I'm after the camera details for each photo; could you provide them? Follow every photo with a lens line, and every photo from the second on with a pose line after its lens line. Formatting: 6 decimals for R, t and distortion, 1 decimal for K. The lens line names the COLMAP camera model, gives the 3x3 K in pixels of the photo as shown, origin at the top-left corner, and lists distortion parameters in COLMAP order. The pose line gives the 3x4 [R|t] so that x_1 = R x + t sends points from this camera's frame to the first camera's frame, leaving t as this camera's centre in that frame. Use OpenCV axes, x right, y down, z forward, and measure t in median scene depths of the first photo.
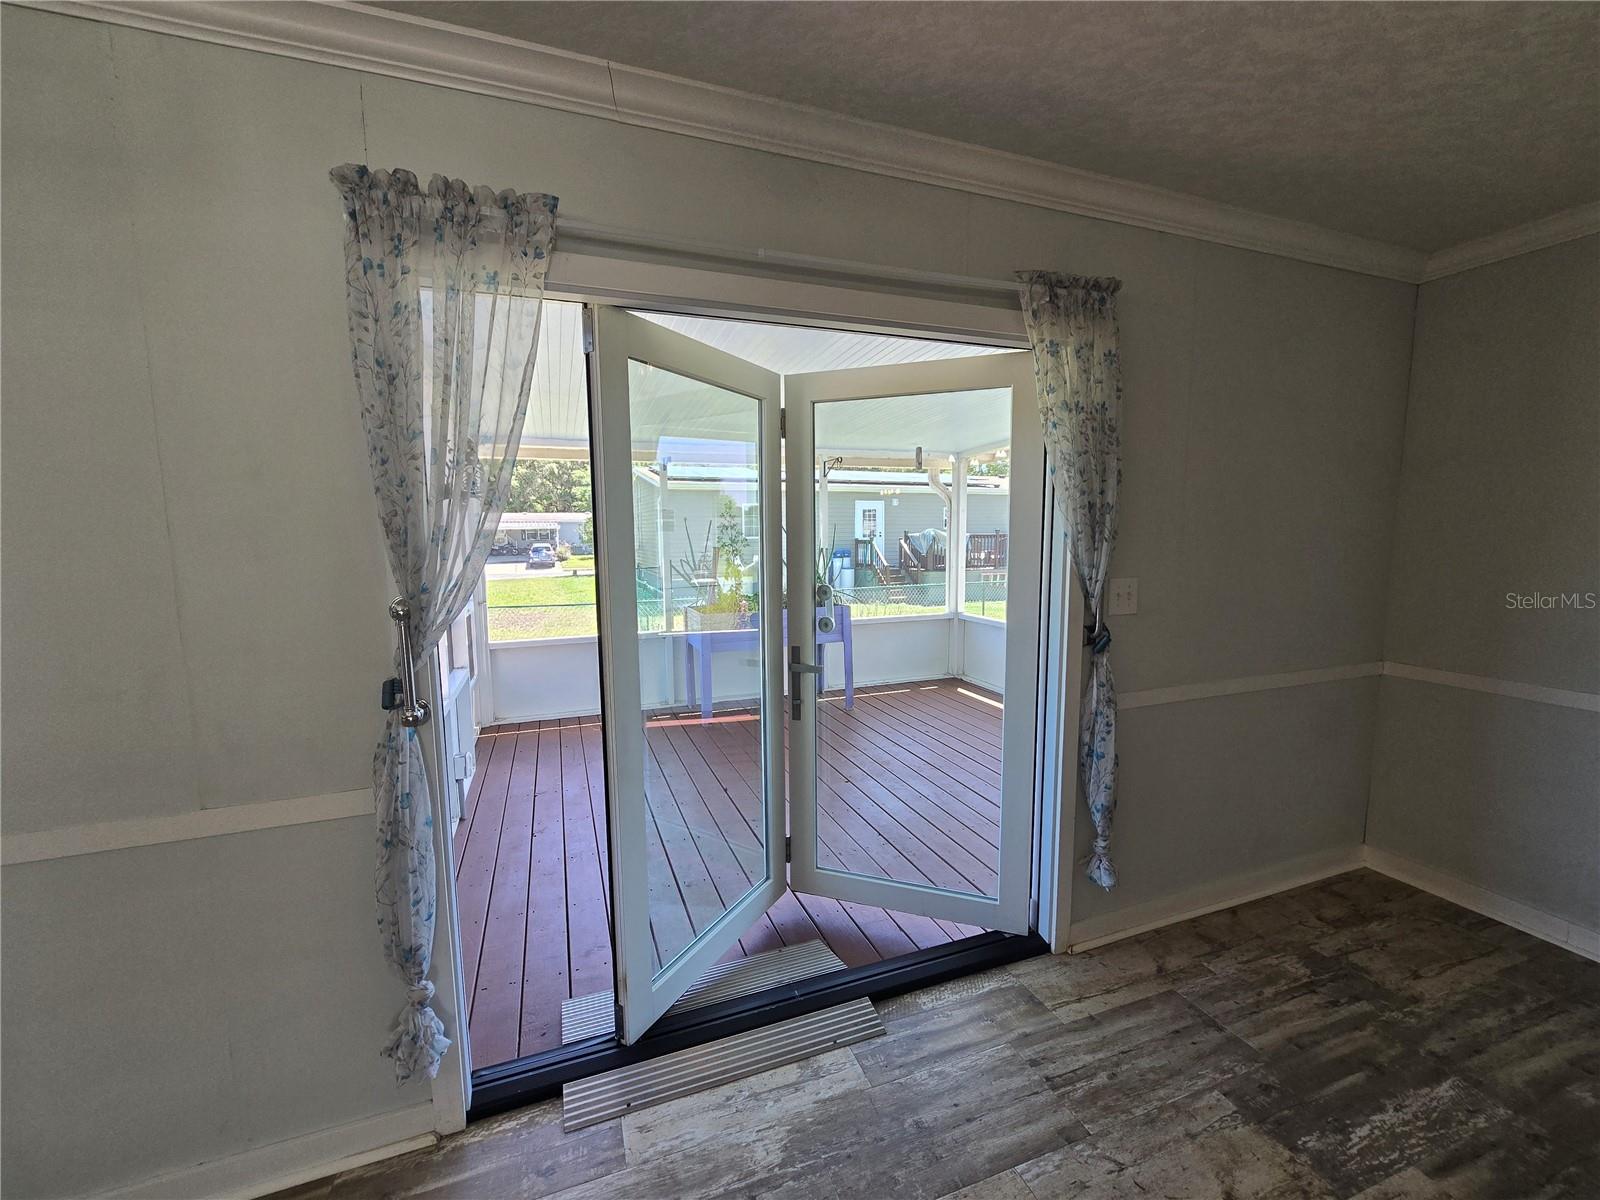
lens RADIAL K [[657.2, 0, 799.6], [0, 657.2, 607.6], [0, 0, 1]] dist [-0.006321, 0.002406]
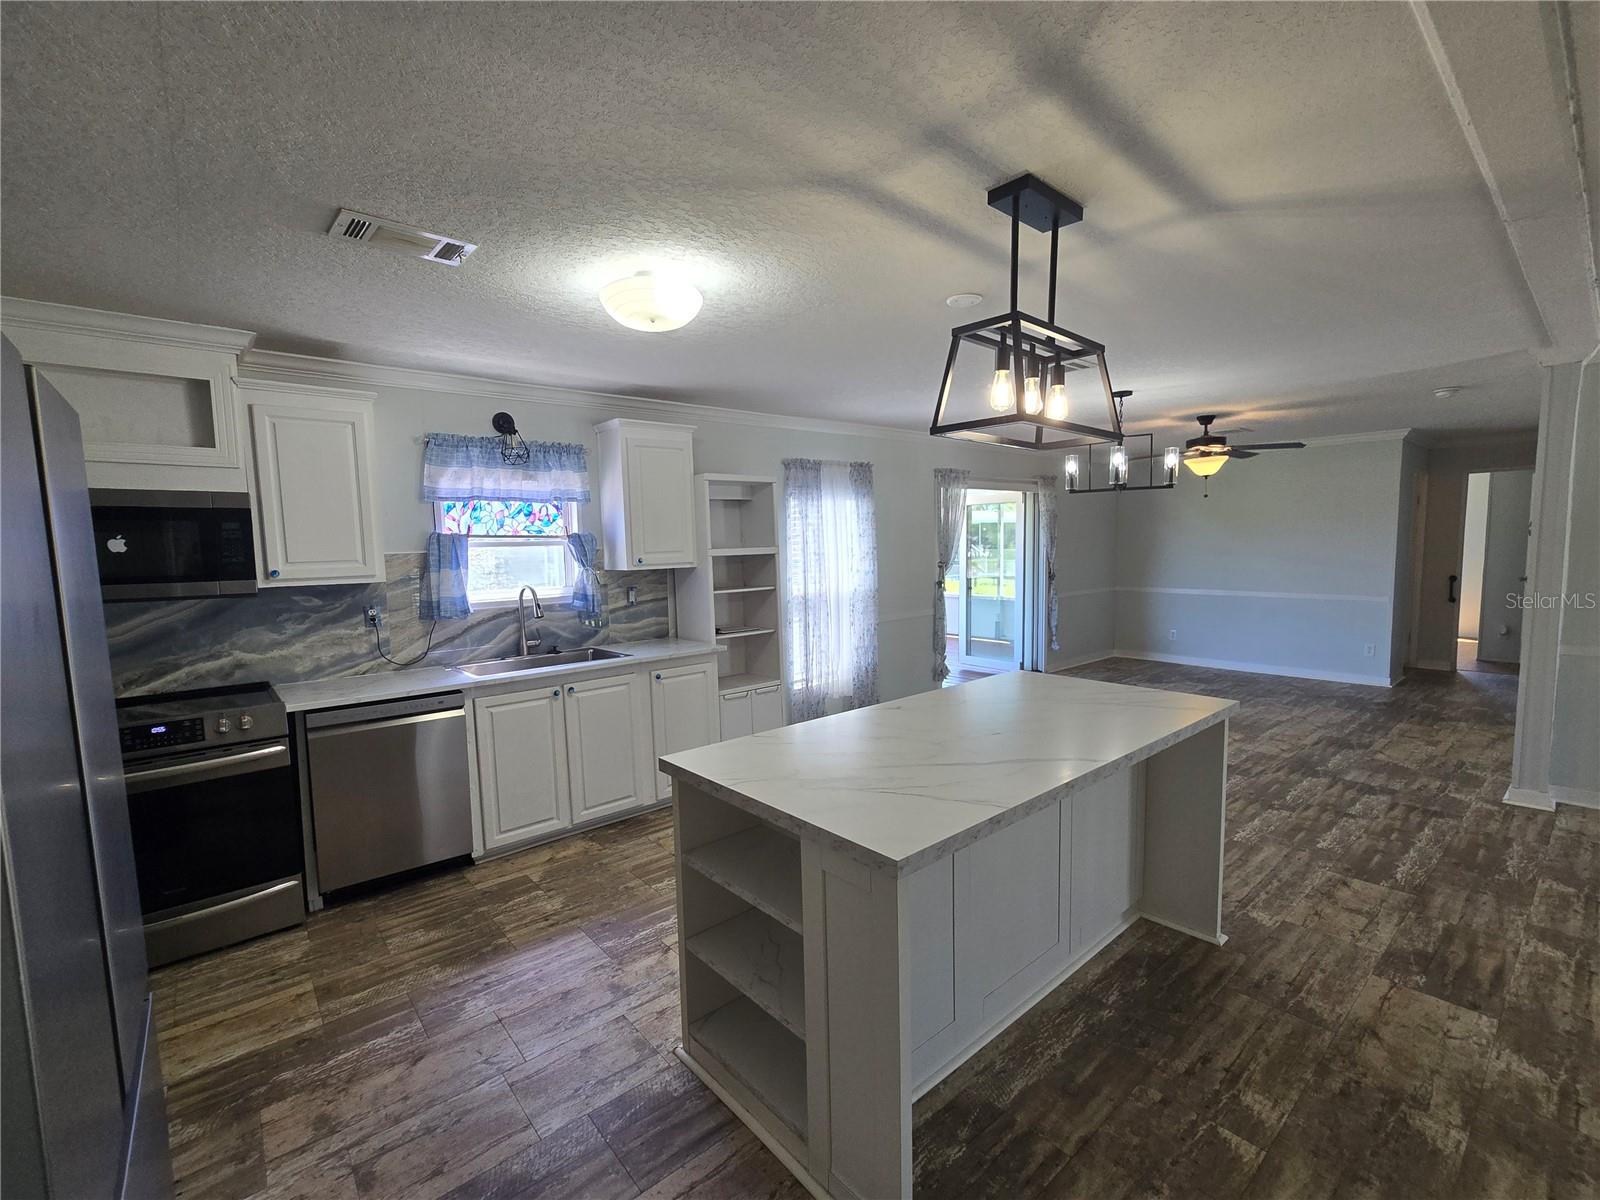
lens RADIAL K [[702.4, 0, 796.2], [0, 702.4, 611.1], [0, 0, 1]] dist [-0.010946, 0.005000]
pose [[0.940514, -0.043289, 0.336987, -1.451321], [0.051418, 0.998561, -0.015231, 0.155535], [-0.335843, 0.031652, 0.941386, -1.414068]]
